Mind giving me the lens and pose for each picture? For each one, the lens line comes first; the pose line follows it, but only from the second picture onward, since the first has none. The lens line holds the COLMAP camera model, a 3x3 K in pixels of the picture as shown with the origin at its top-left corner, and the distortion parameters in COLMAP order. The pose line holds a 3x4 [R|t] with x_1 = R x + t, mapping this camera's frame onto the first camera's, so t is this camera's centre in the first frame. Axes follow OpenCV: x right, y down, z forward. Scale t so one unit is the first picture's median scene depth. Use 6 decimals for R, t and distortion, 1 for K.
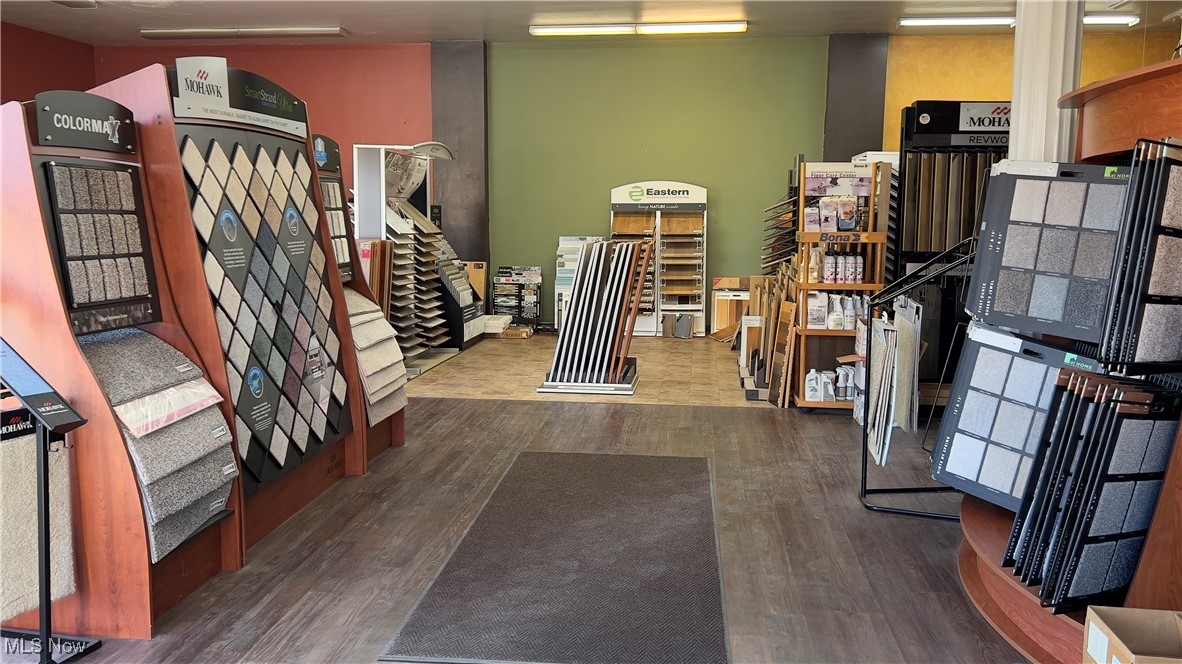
lens RADIAL K [[1022.5, 0, 591.0], [0, 1022.5, 332.0], [0, 0, 1]] dist [0.096569, -0.160613]
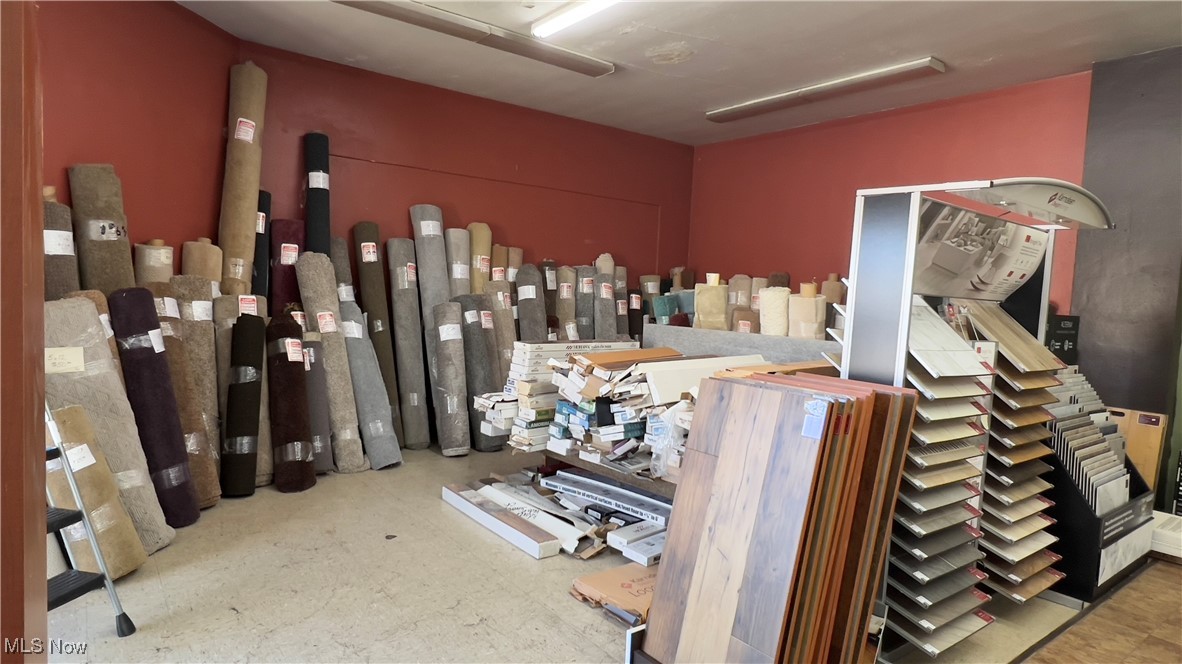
lens RADIAL K [[663.0, 0, 564.5], [0, 663.0, 332.3], [0, 0, 1]] dist [-0.003814, -0.000933]
pose [[0.673935, 0.077114, -0.734755, -0.072061], [-0.131376, 0.991196, -0.016473, -0.075801], [0.727016, 0.107631, 0.678132, 0.579758]]
